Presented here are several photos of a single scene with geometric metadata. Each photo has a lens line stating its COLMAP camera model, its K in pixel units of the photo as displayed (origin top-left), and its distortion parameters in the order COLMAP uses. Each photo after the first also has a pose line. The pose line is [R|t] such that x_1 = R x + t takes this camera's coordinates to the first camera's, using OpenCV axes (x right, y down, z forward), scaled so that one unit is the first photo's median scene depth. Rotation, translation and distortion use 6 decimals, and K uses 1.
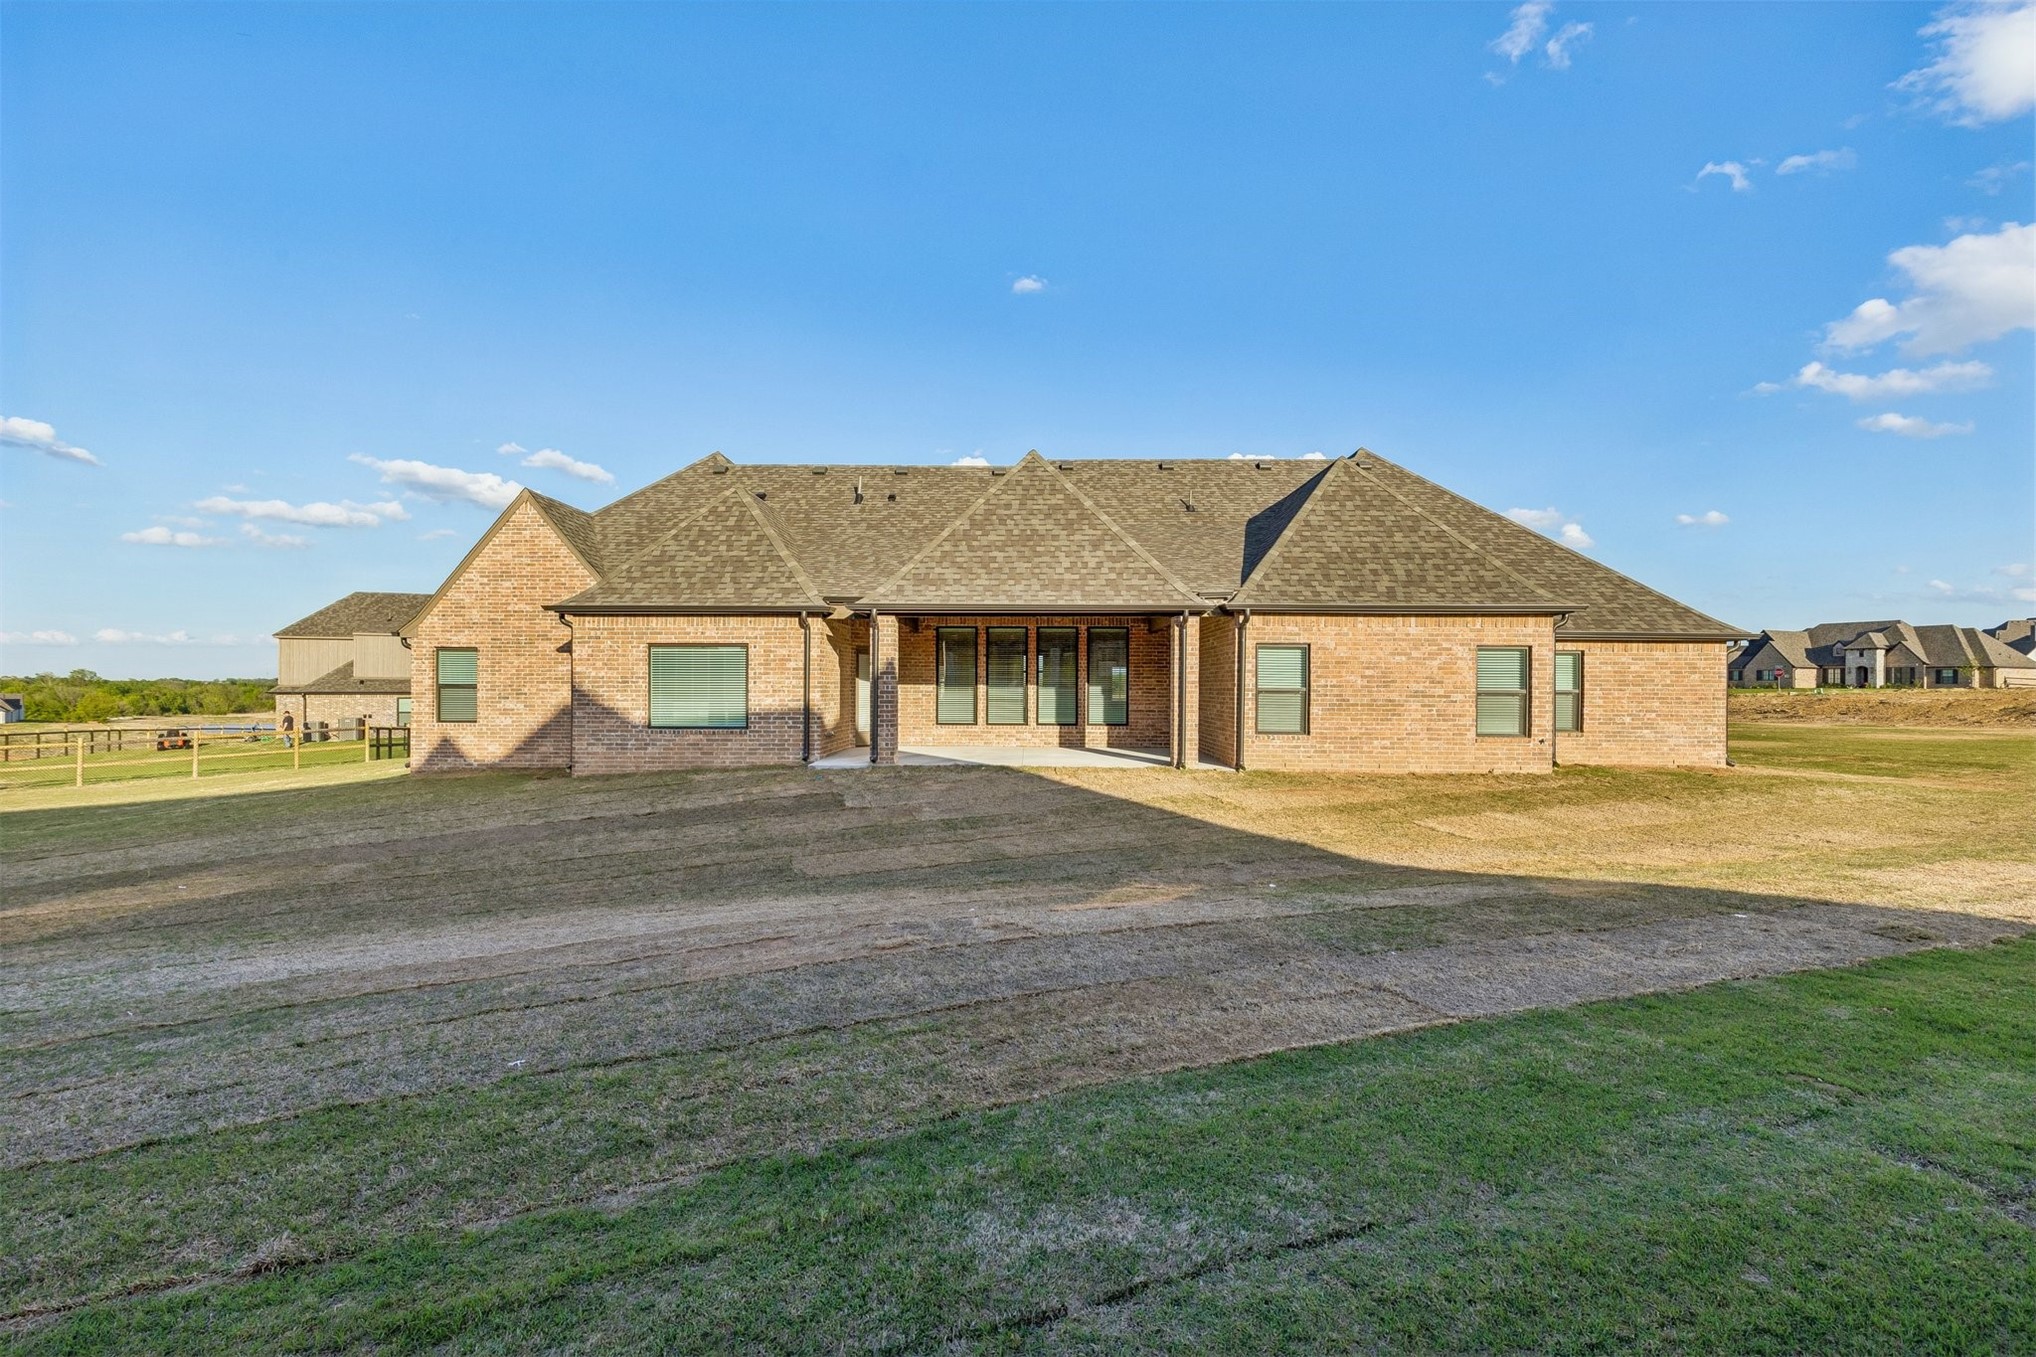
lens RADIAL K [[907.7, 0, 1018.0], [0, 907.7, 678.5], [0, 0, 1]] dist [0.019530, 0.000191]
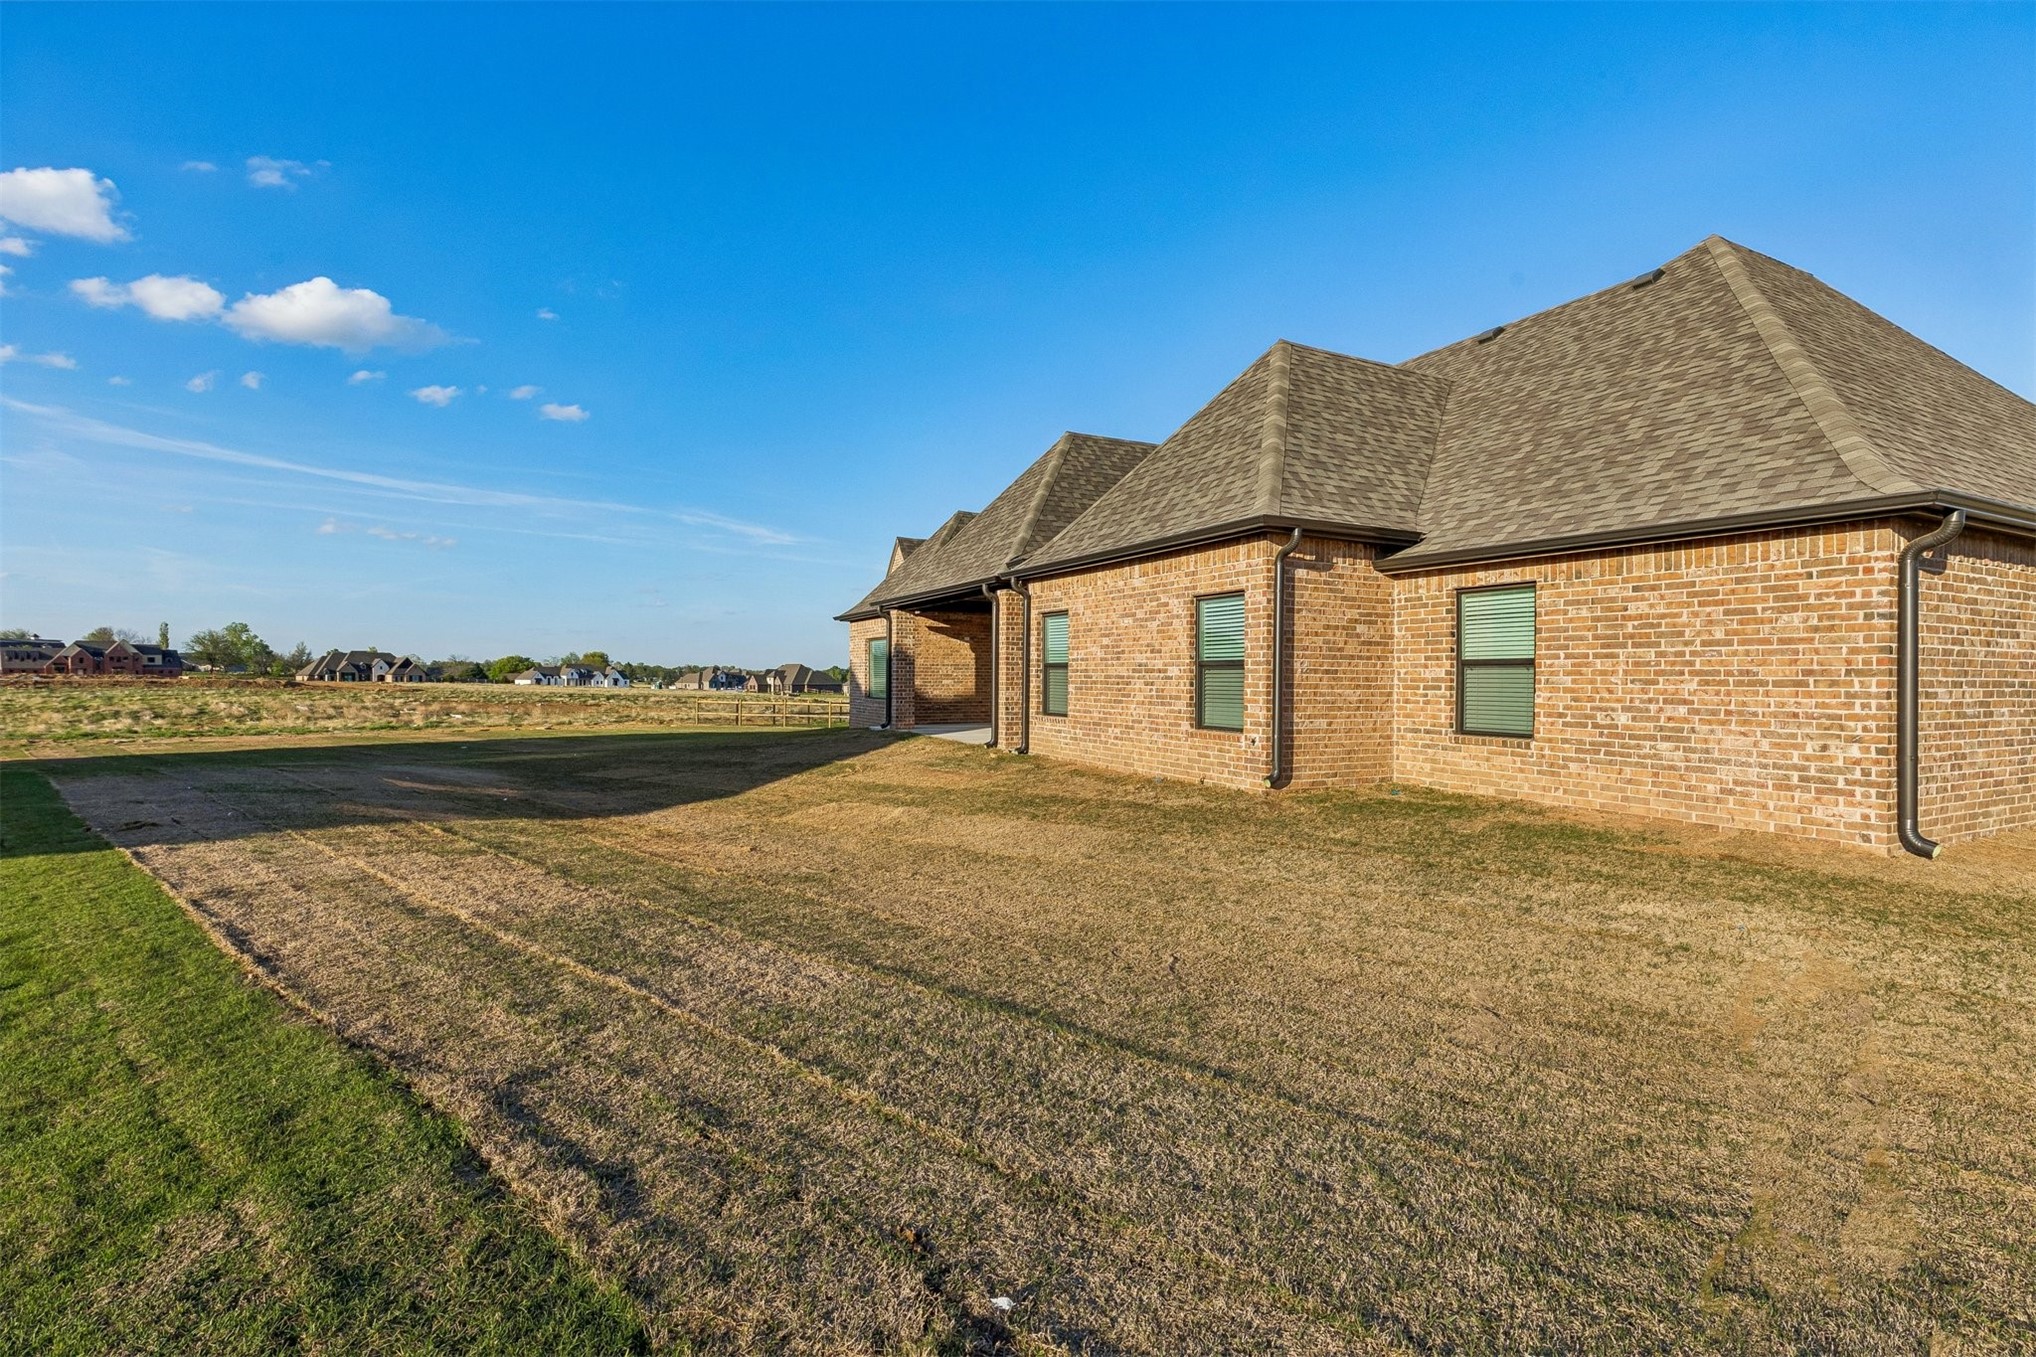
lens RADIAL K [[924.0, 0, 1028.4], [0, 924.0, 679.7], [0, 0, 1]] dist [0.016357, -0.000177]
pose [[0.472868, 0.000613, -0.881133, 0.822975], [0.010084, 0.999931, 0.006107, 0.016562], [0.881075, -0.011773, 0.472829, 0.438903]]
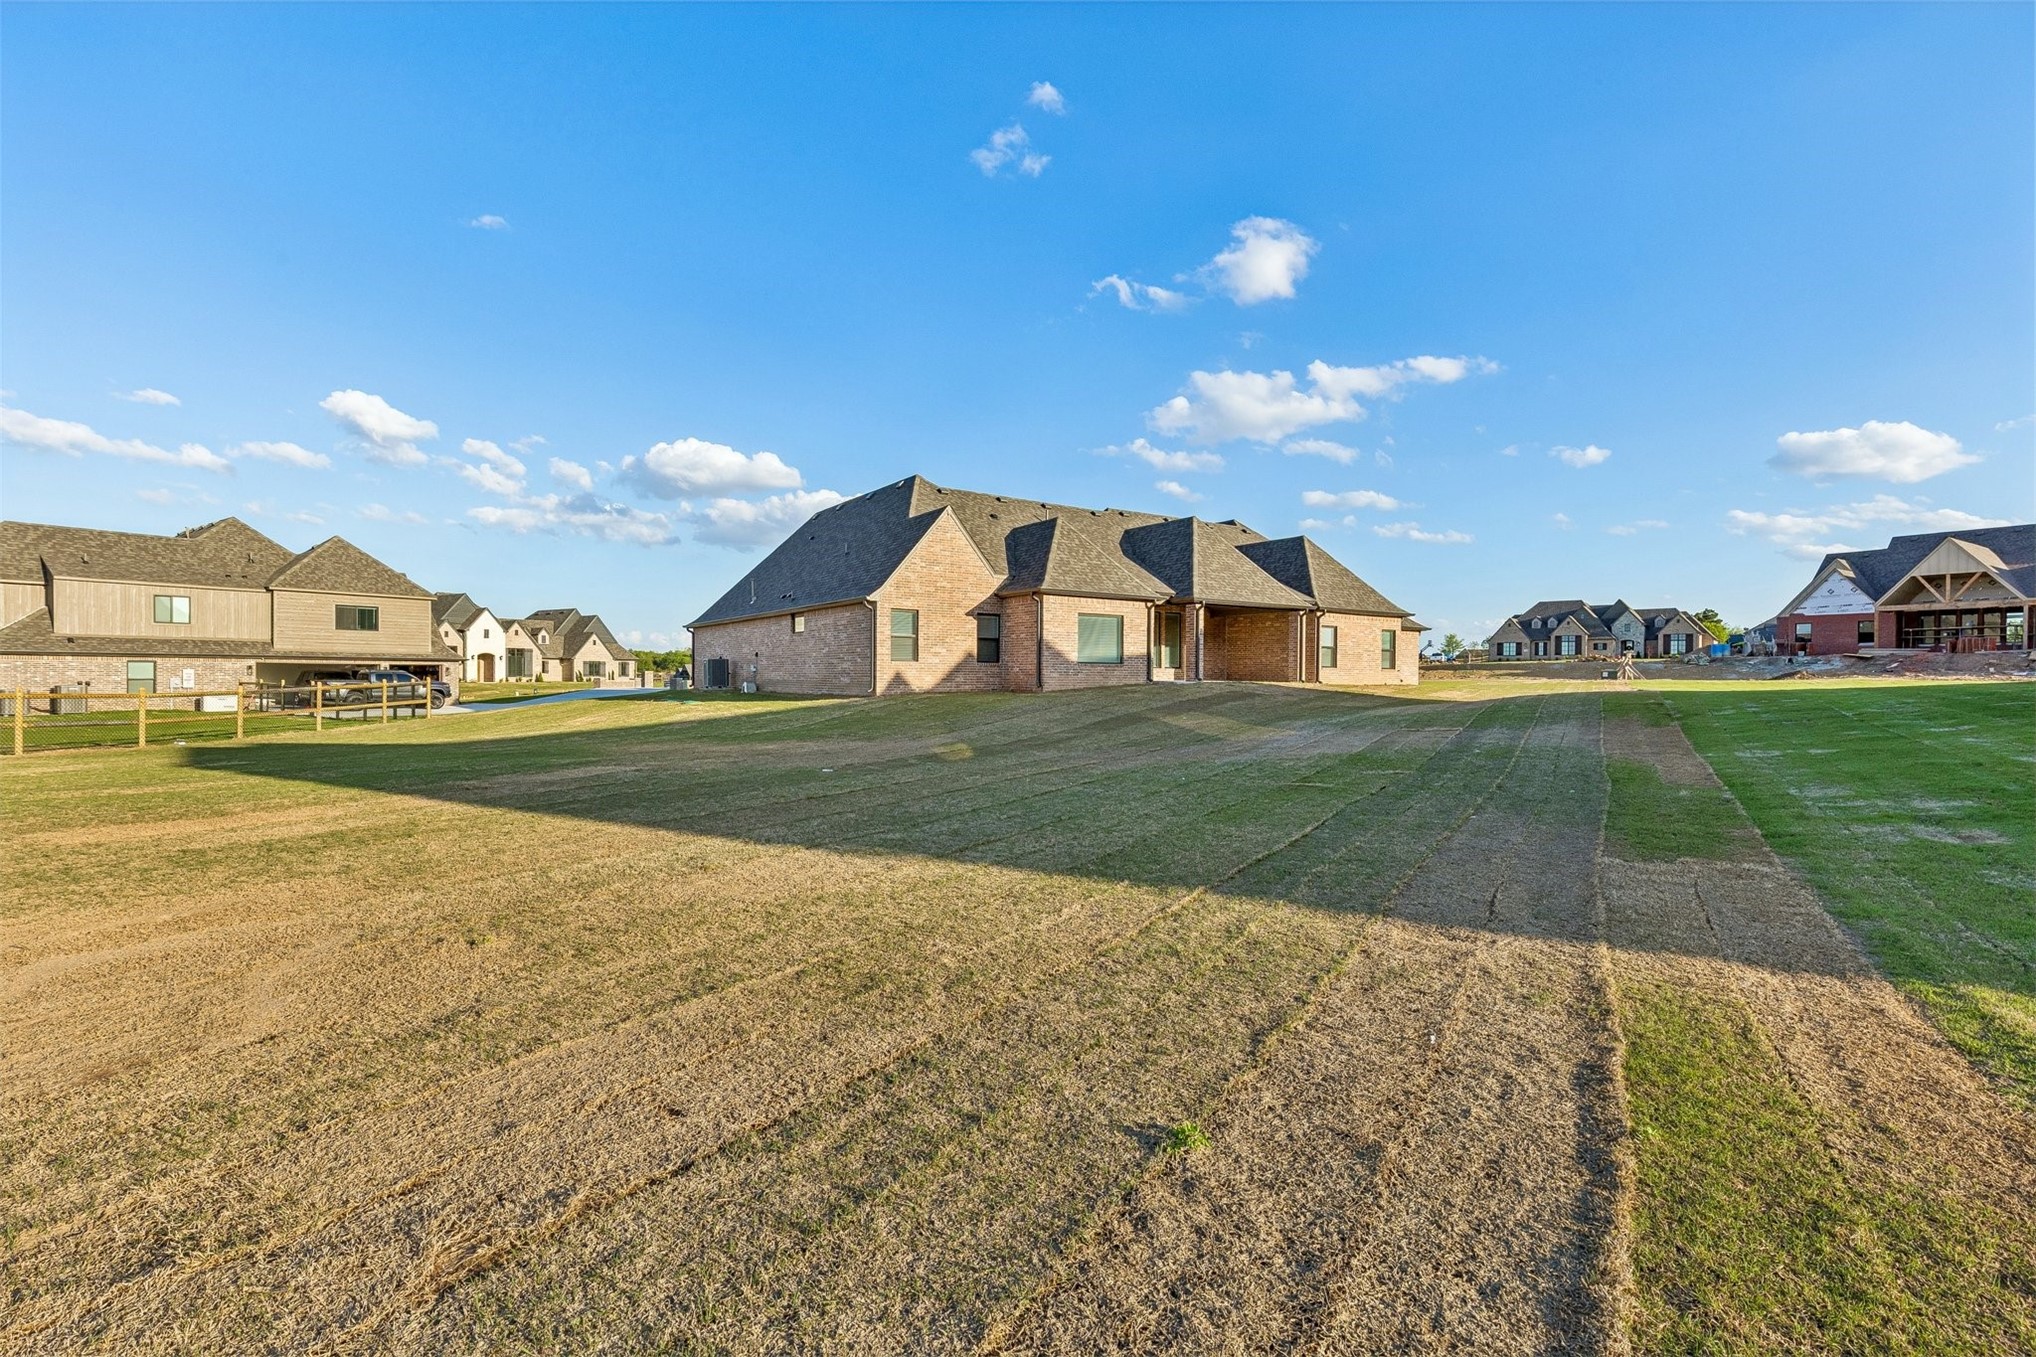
lens RADIAL K [[924.0, 0, 1028.4], [0, 924.0, 679.7], [0, 0, 1]] dist [0.016357, -0.000177]
pose [[0.815997, 0.000947, 0.578056, -1.302769], [-0.006777, 0.999946, 0.007928, 0.064514], [-0.578017, -0.010387, 0.815959, -0.309841]]
